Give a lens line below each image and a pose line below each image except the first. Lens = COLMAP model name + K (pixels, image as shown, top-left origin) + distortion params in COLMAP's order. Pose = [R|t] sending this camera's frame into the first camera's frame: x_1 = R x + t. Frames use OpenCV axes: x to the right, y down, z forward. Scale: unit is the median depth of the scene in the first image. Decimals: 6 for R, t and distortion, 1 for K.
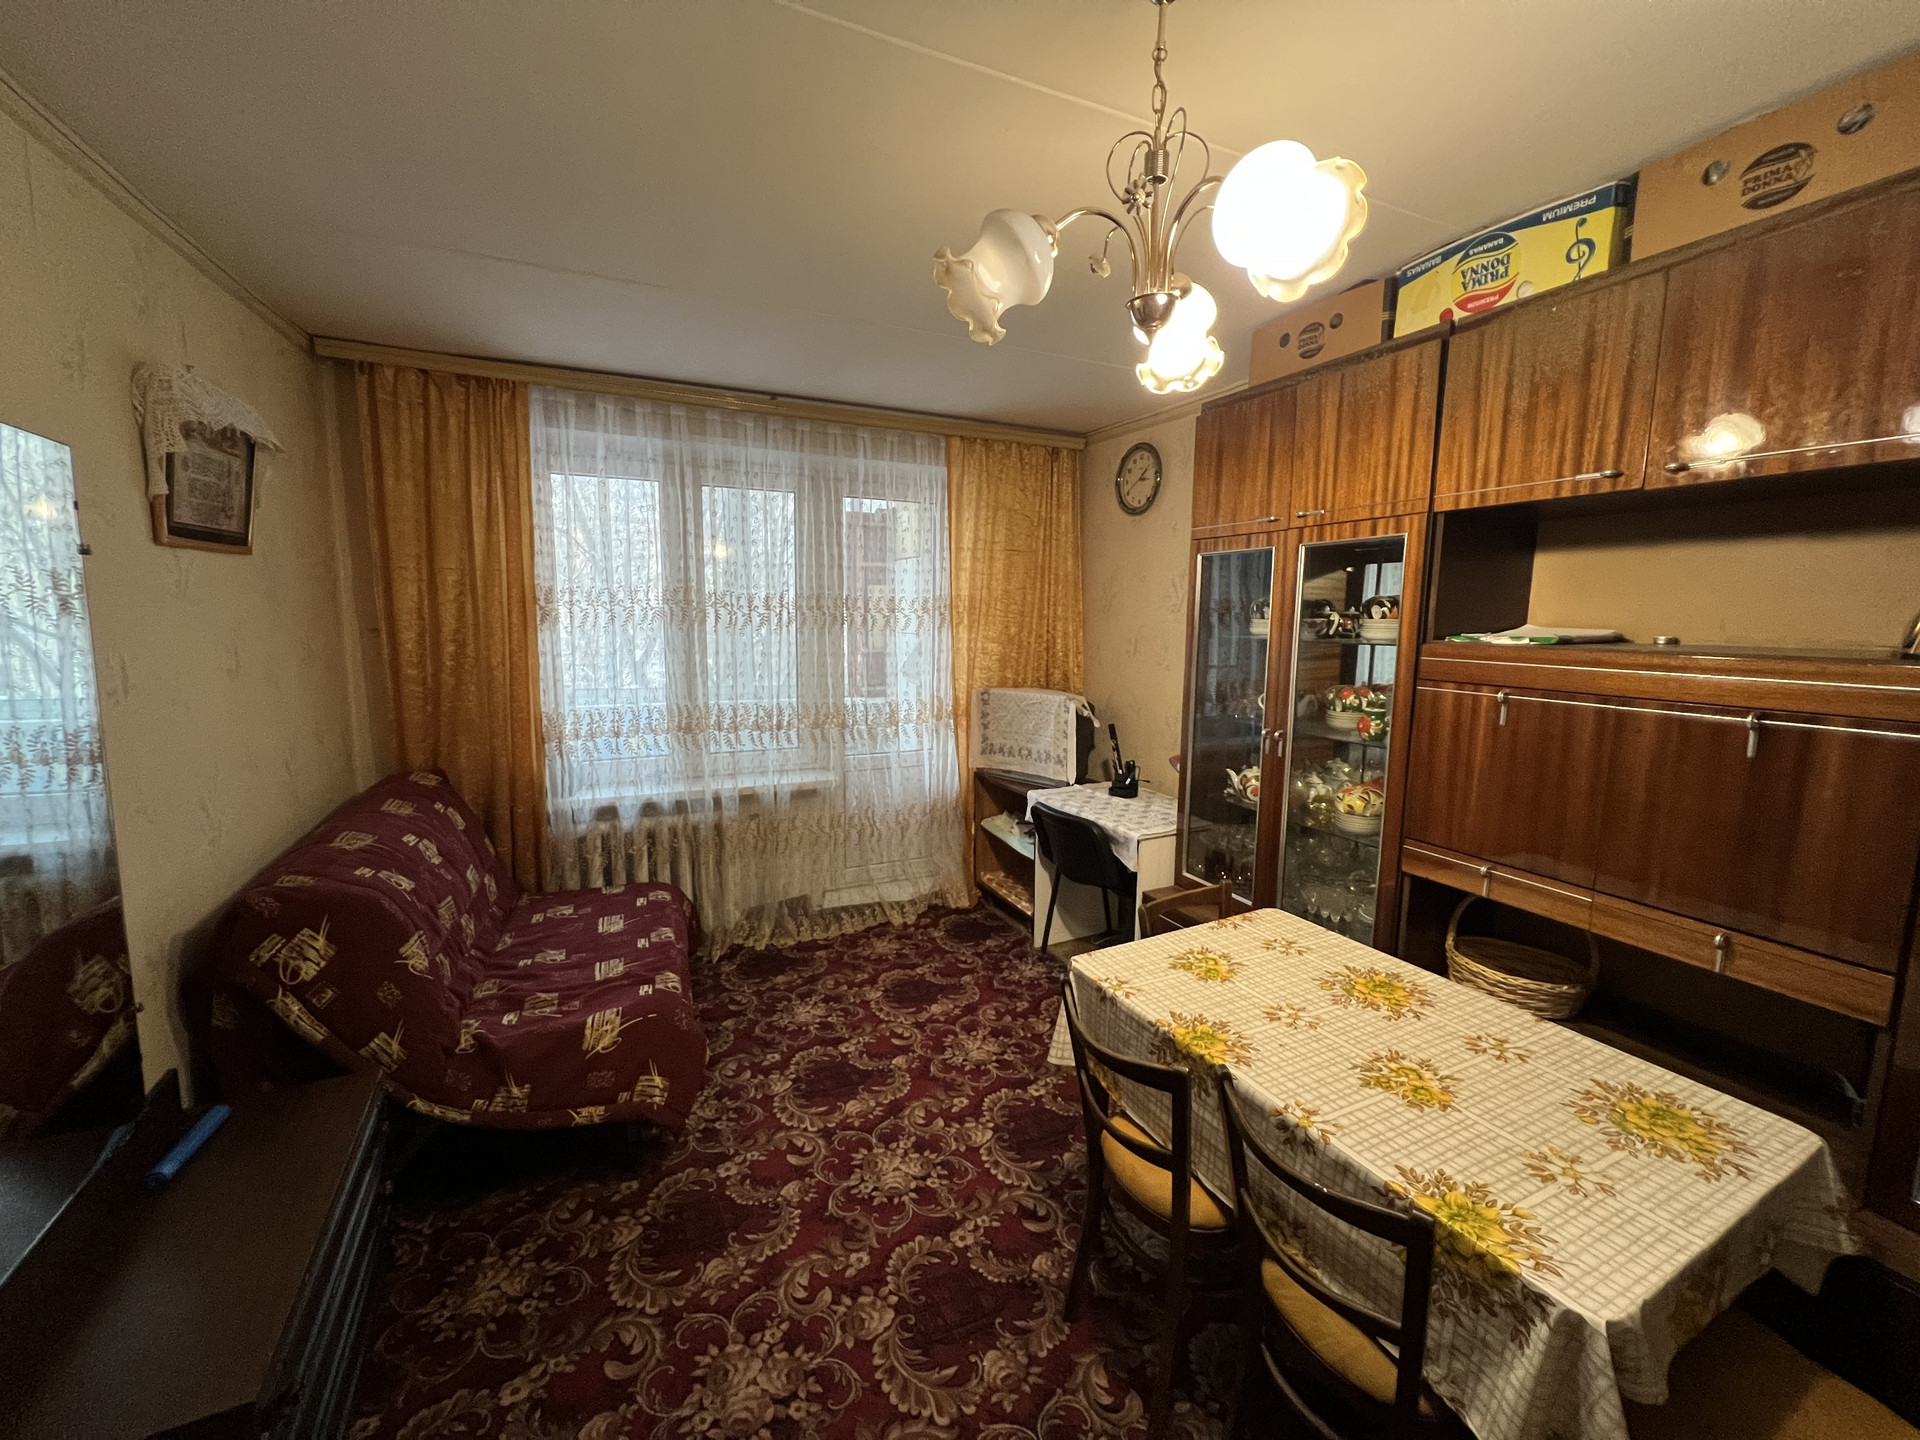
lens RADIAL K [[773.6, 0, 966.6], [0, 773.6, 713.8], [0, 0, 1]] dist [0.004882, -0.000163]
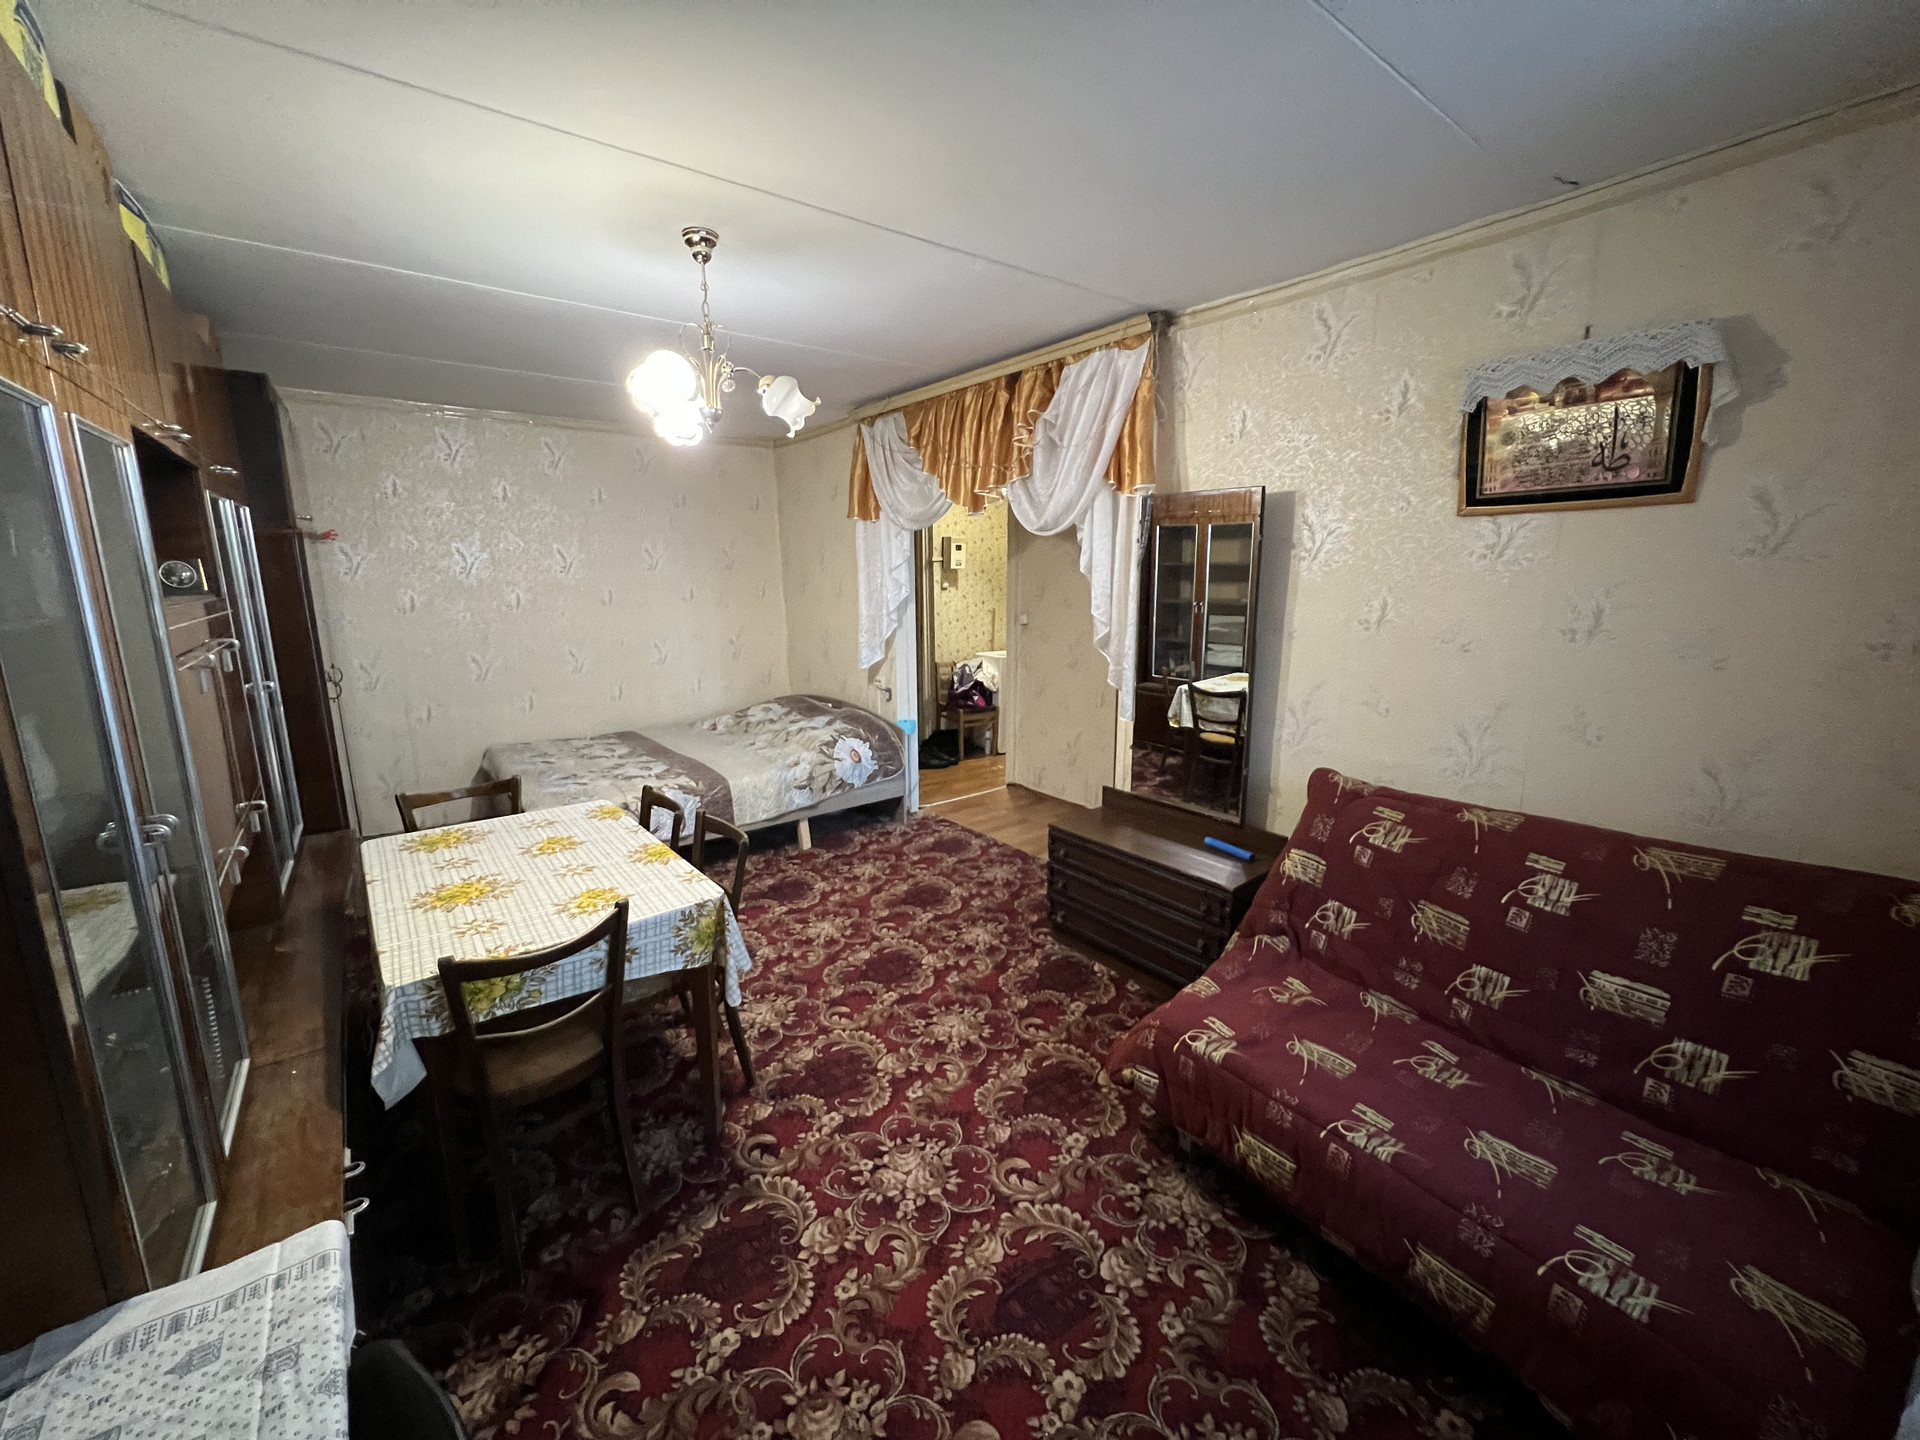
lens RADIAL K [[773.6, 0, 961.2], [0, 773.6, 714.4], [0, 0, 1]] dist [0.004882, -0.000163]
pose [[-0.979271, 0.034157, -0.199654, 0.014332], [-0.029547, 0.951048, 0.307628, -0.231865], [0.200388, 0.307150, -0.930324, 1.764680]]
